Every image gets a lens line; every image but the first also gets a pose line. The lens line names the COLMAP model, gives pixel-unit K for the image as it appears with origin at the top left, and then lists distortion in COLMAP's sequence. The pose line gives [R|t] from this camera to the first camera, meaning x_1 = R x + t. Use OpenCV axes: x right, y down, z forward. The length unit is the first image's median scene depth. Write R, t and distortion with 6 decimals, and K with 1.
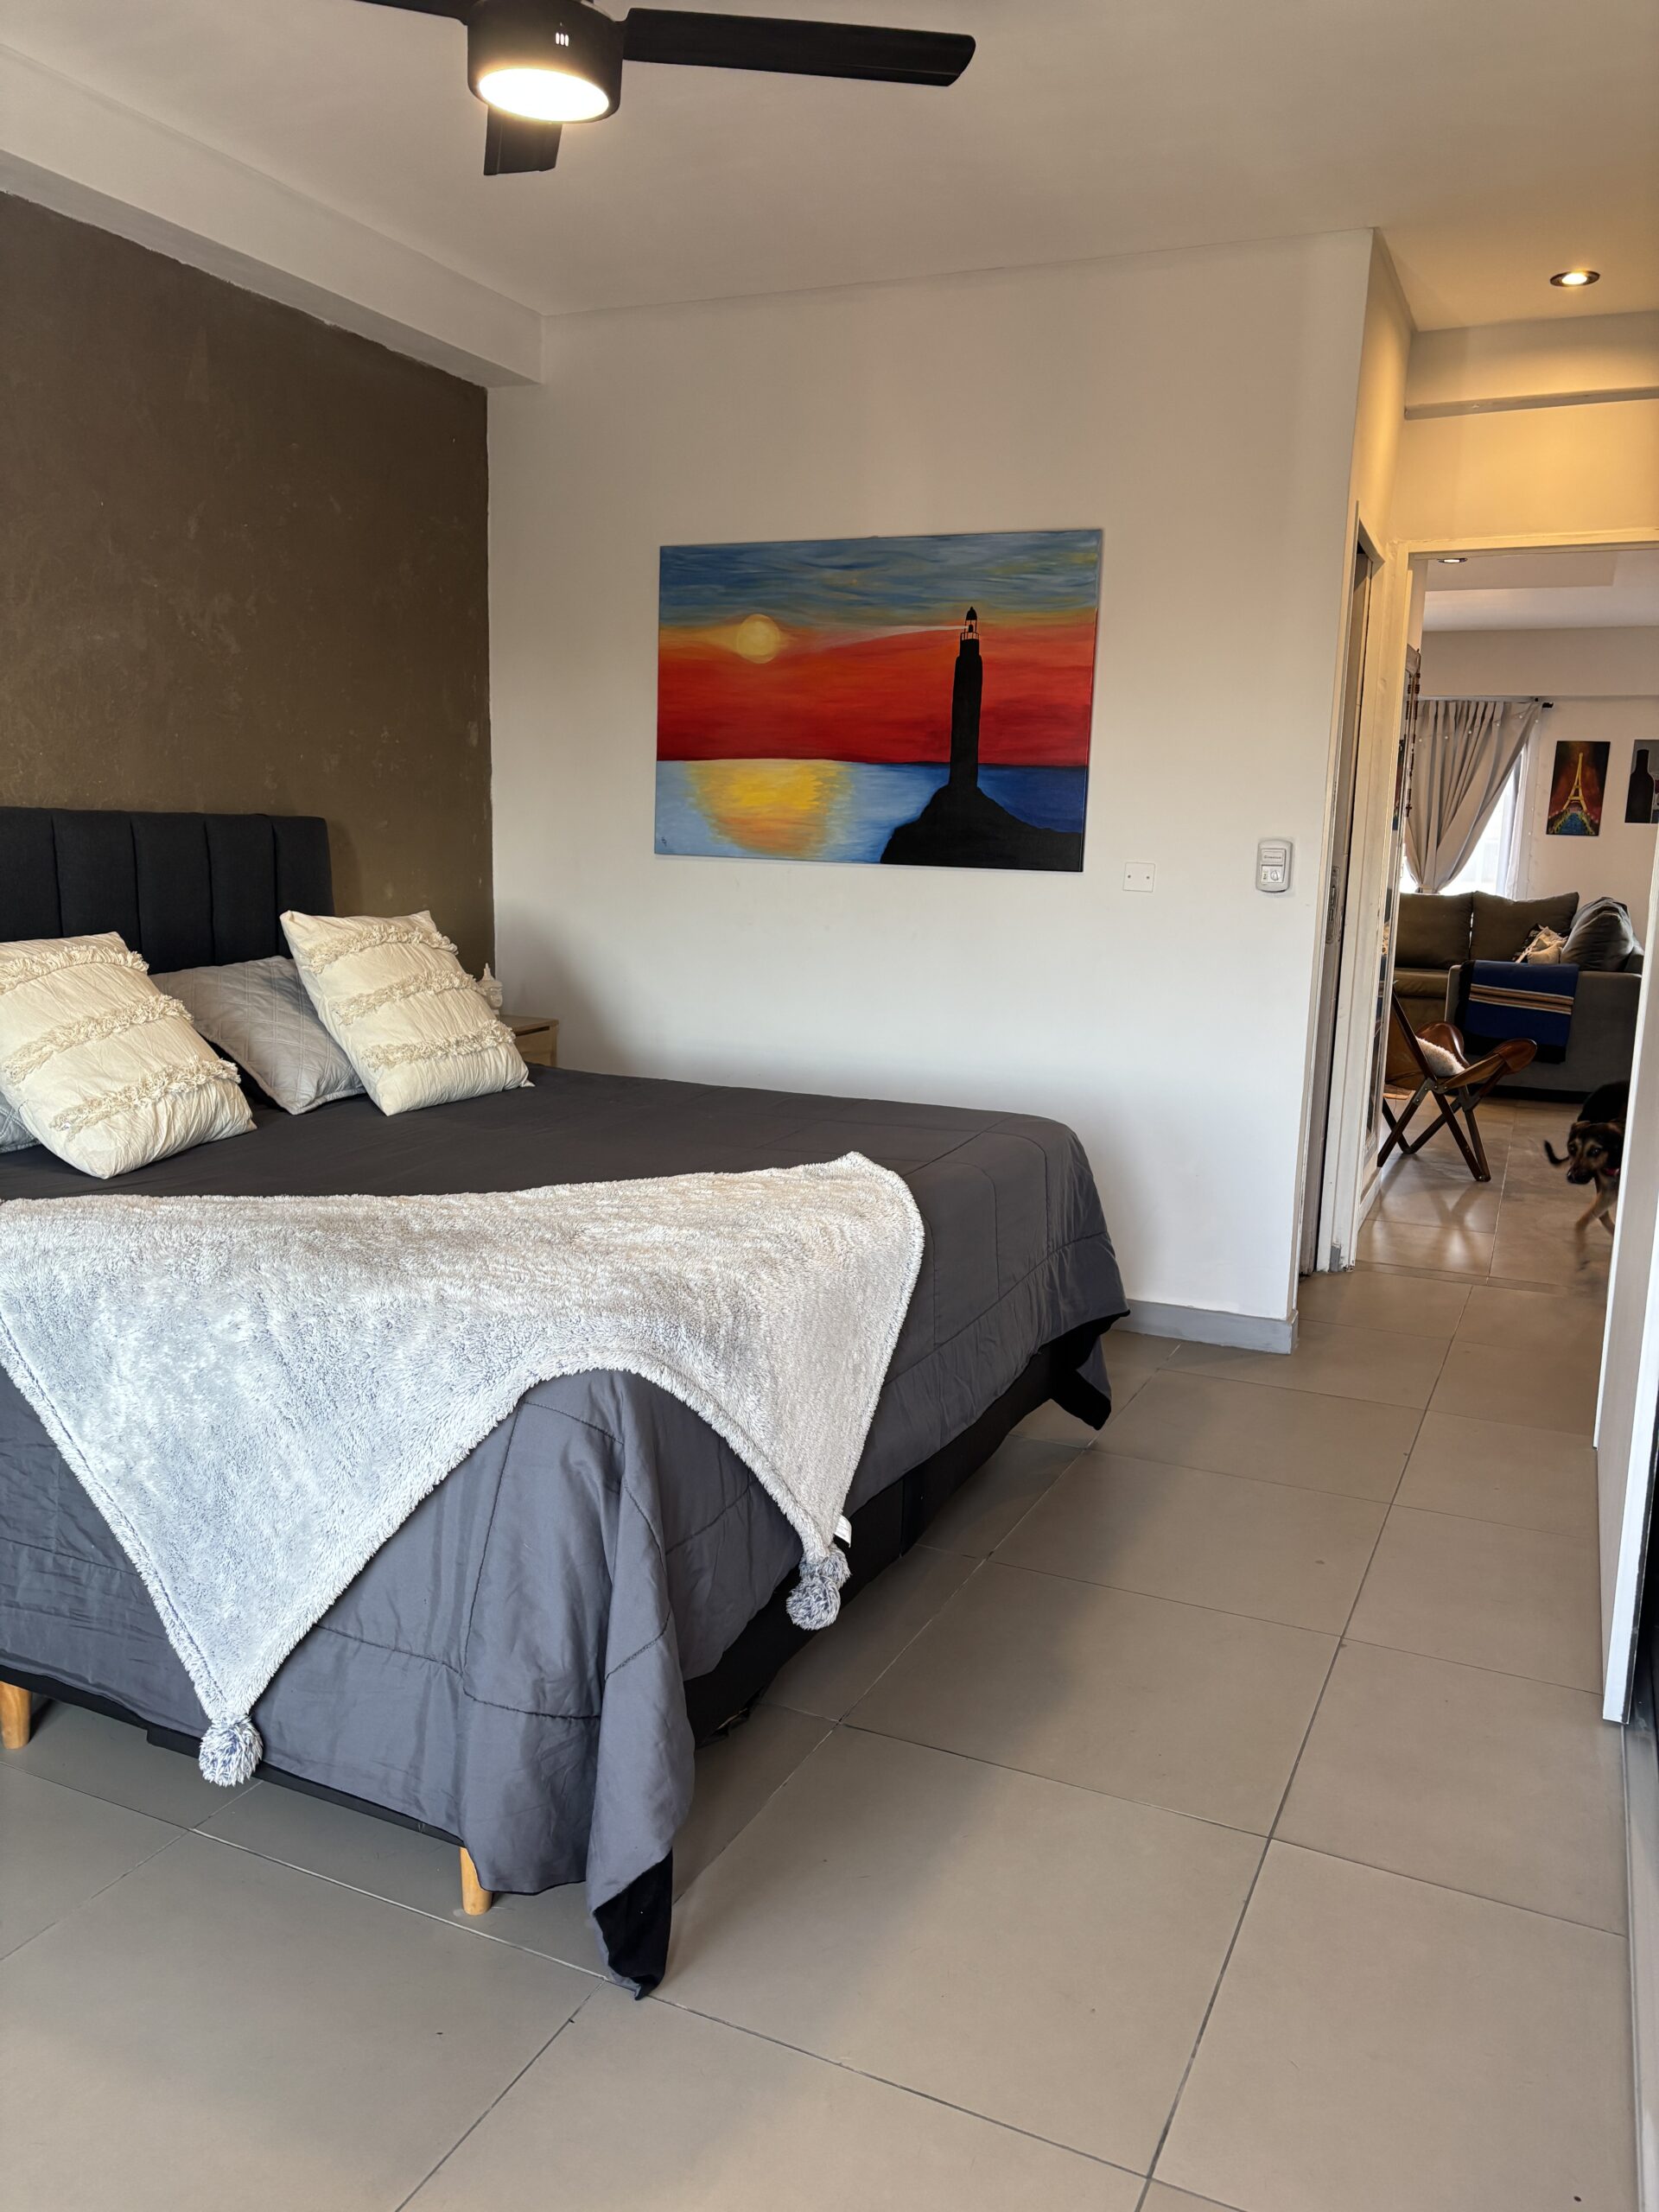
lens RADIAL K [[1678.0, 0, 835.7], [0, 1678.0, 1096.1], [0, 0, 1]] dist [0.023423, 0.001691]
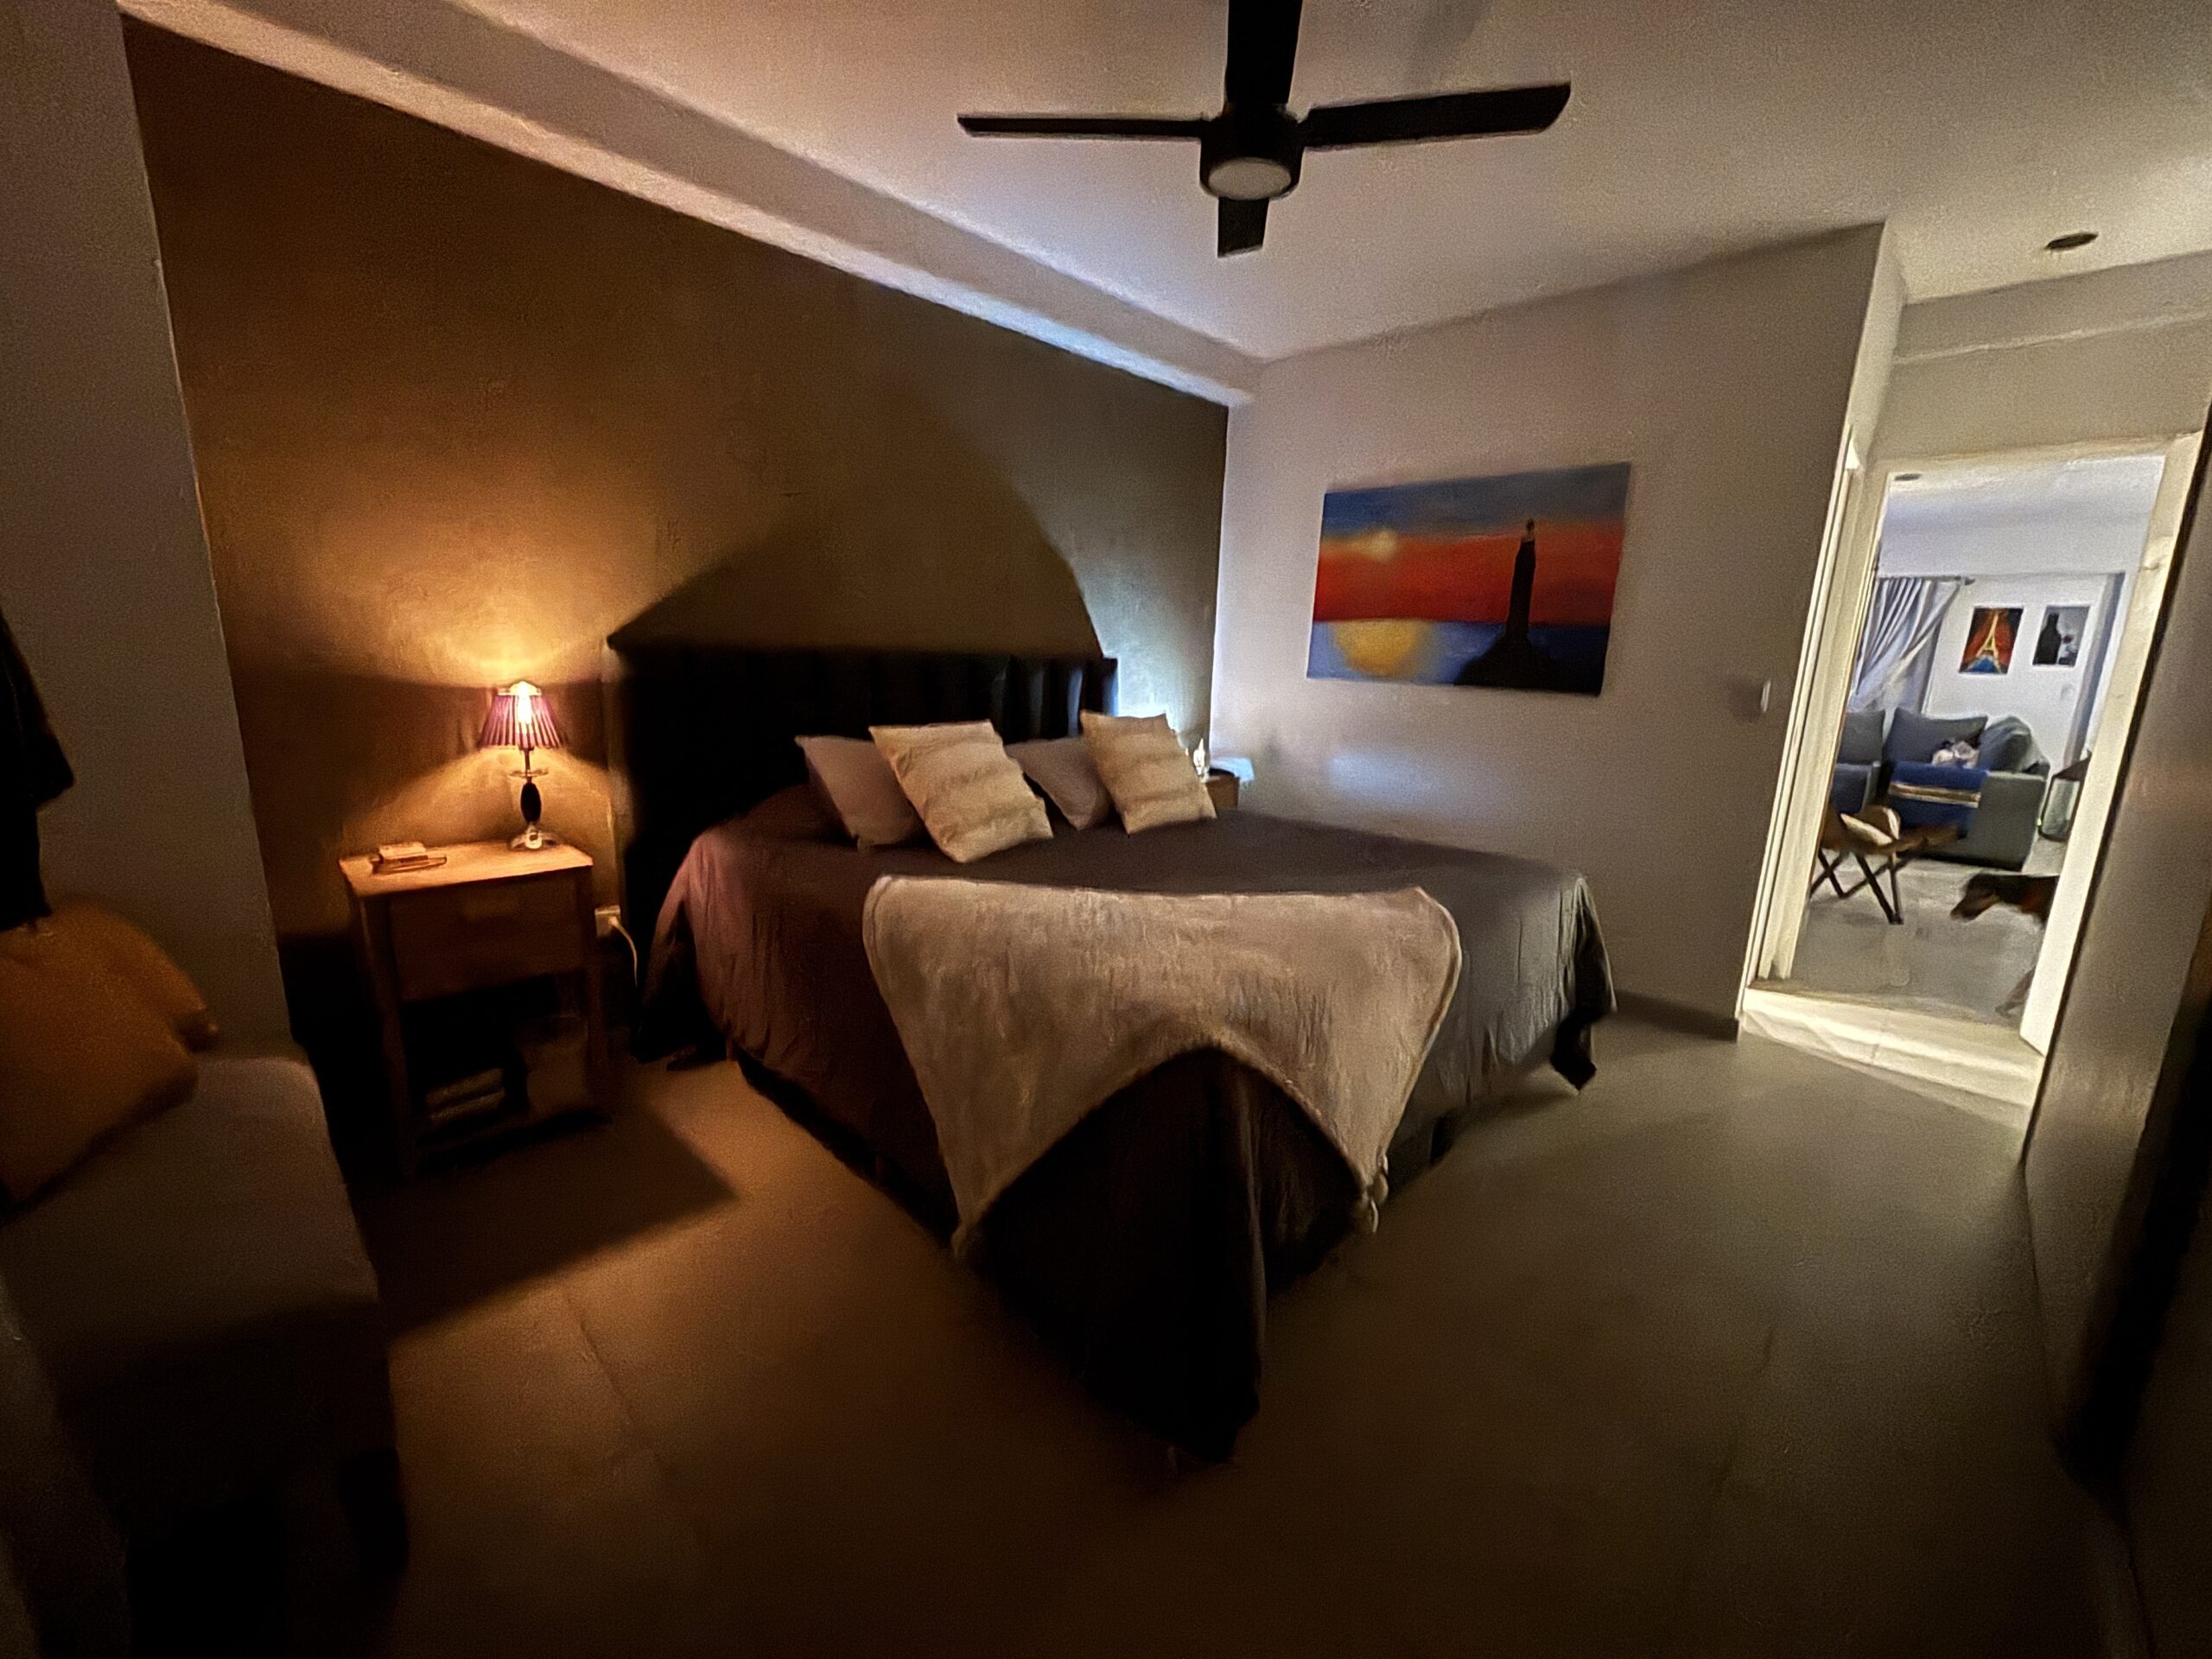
lens RADIAL K [[891.4, 0, 1092.9], [0, 891.4, 825.7], [0, 0, 1]] dist [-0.000414, -0.000263]
pose [[0.937254, 0.069853, -0.341579, 0.004357], [-0.061993, 0.997501, 0.033890, -0.017593], [0.343093, -0.010588, 0.939242, 0.102802]]
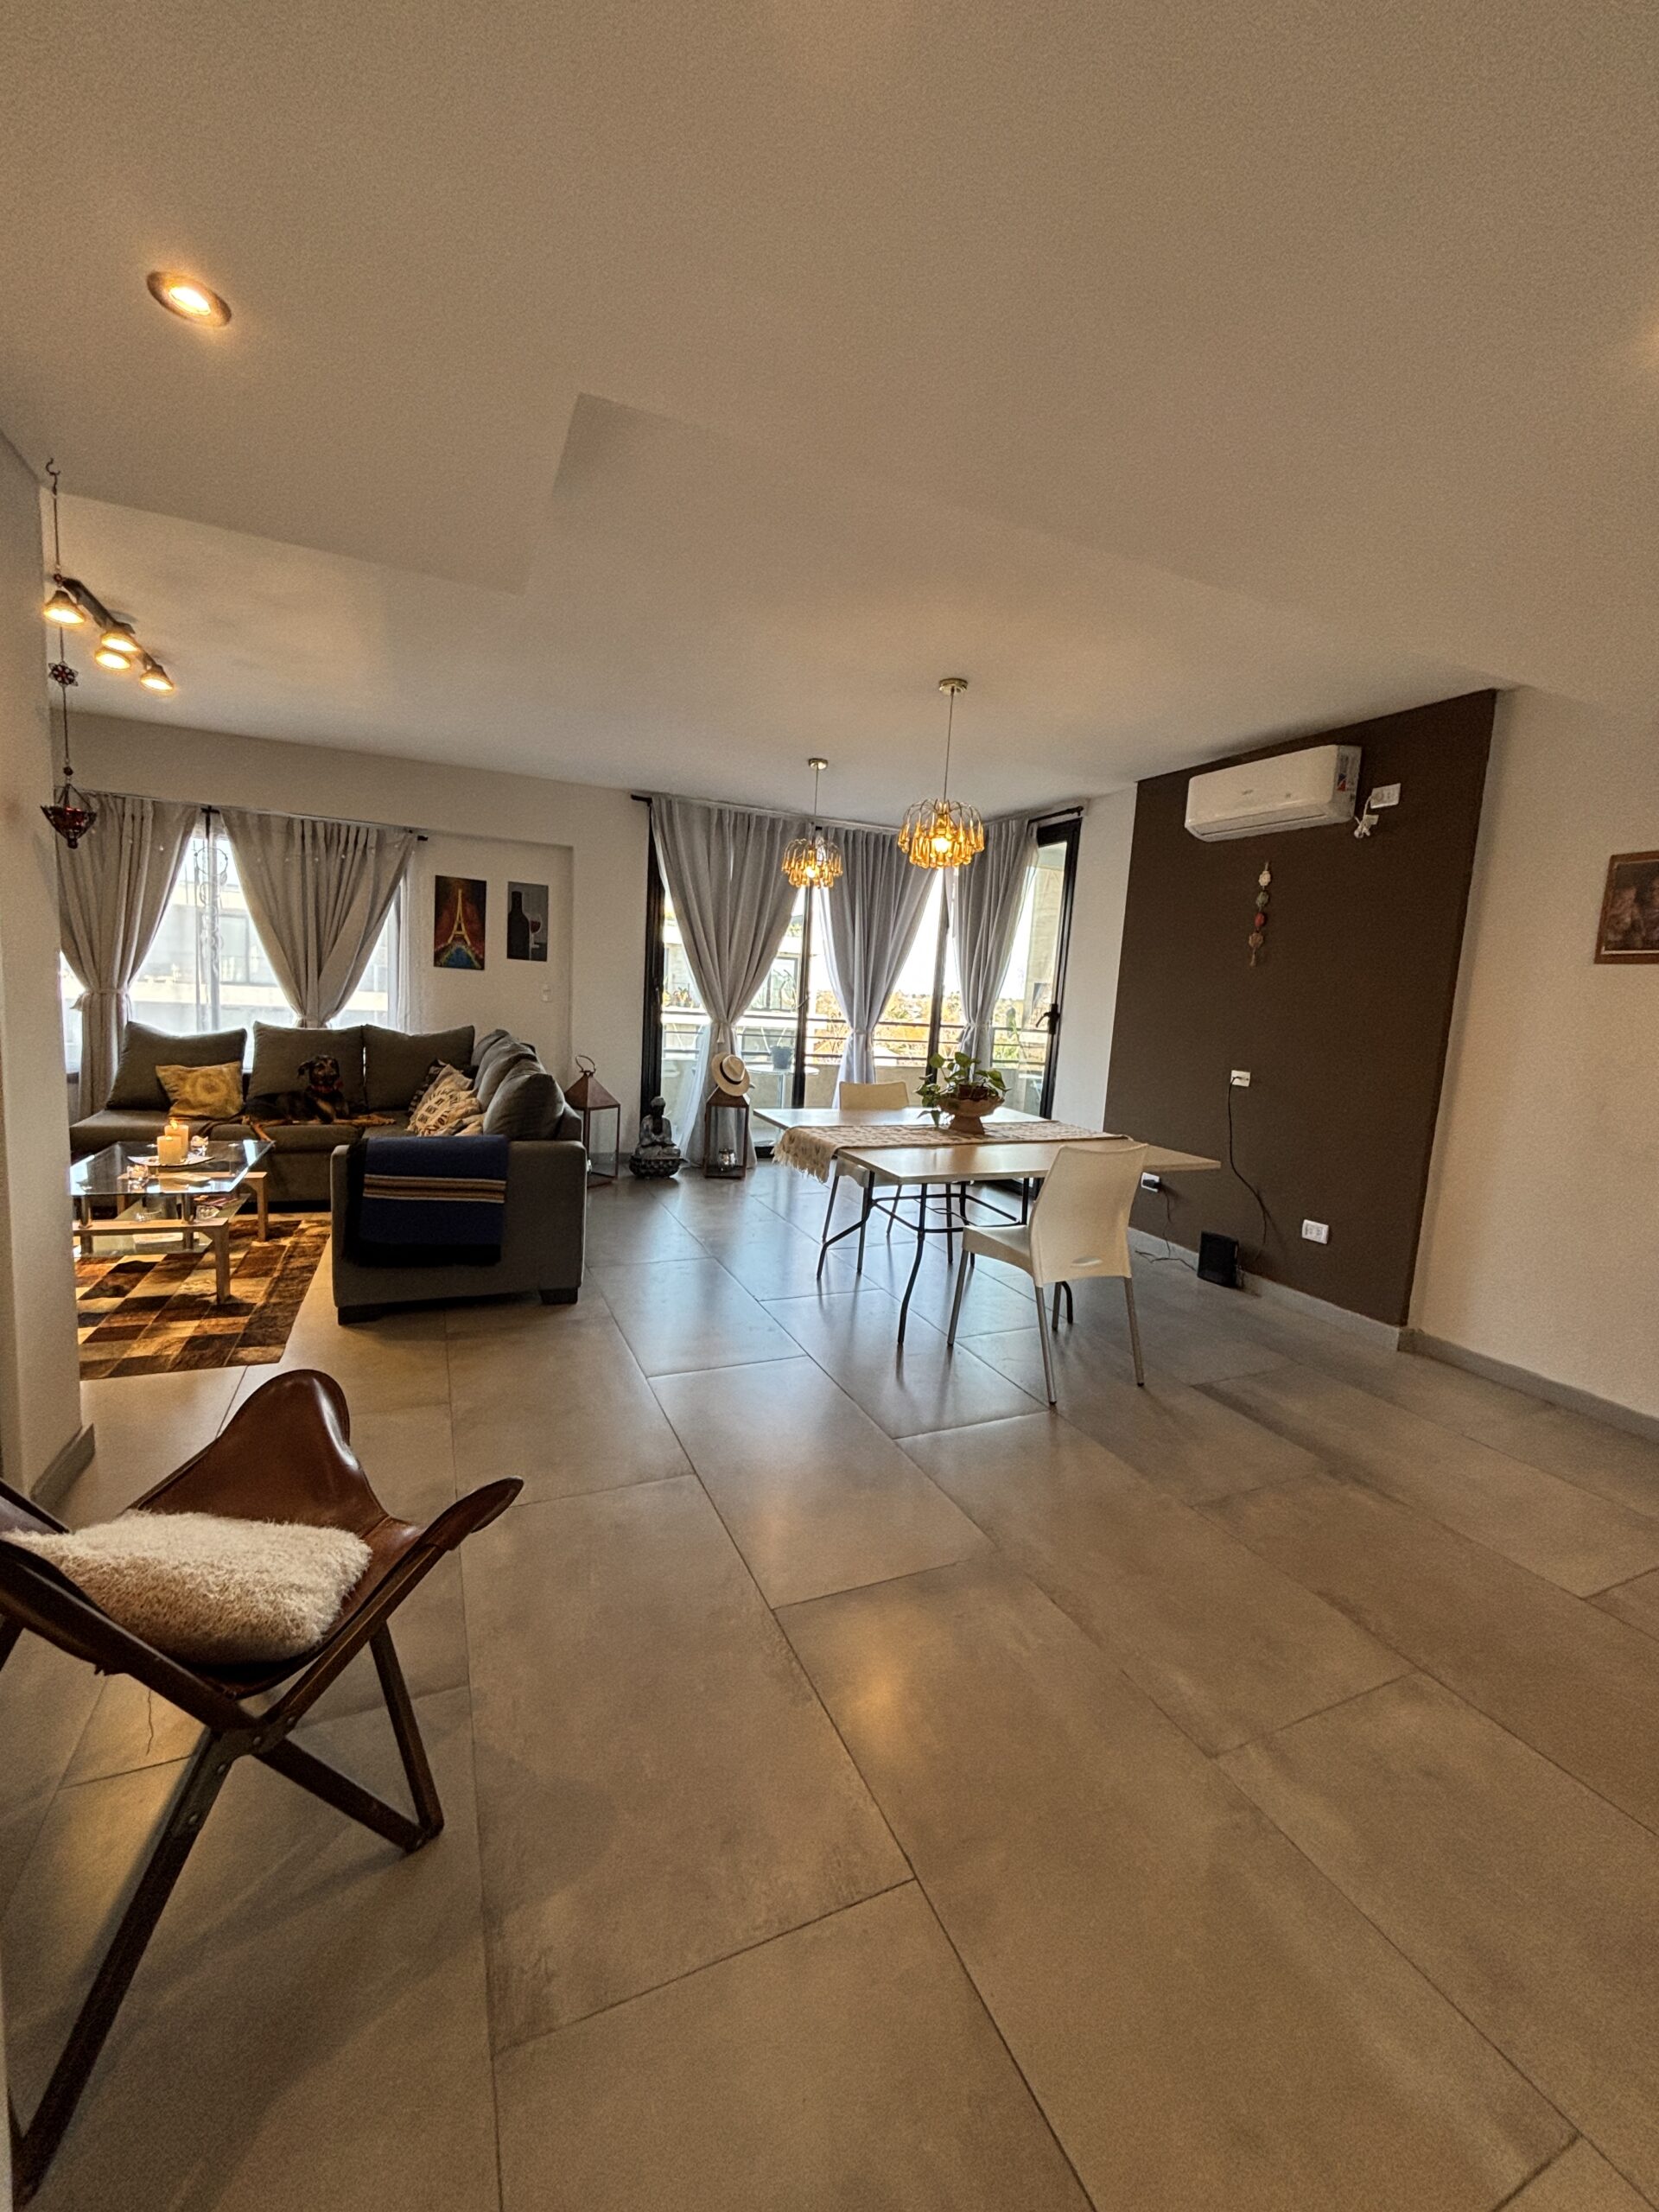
lens RADIAL K [[891.4, 0, 838.7], [0, 891.4, 1096.2], [0, 0, 1]] dist [-0.000414, -0.000263]
pose [[0.670515, -0.079564, 0.737617, 0.443306], [0.083113, 0.996030, 0.031886, -0.181066], [-0.737226, 0.039925, 0.674466, 1.119973]]
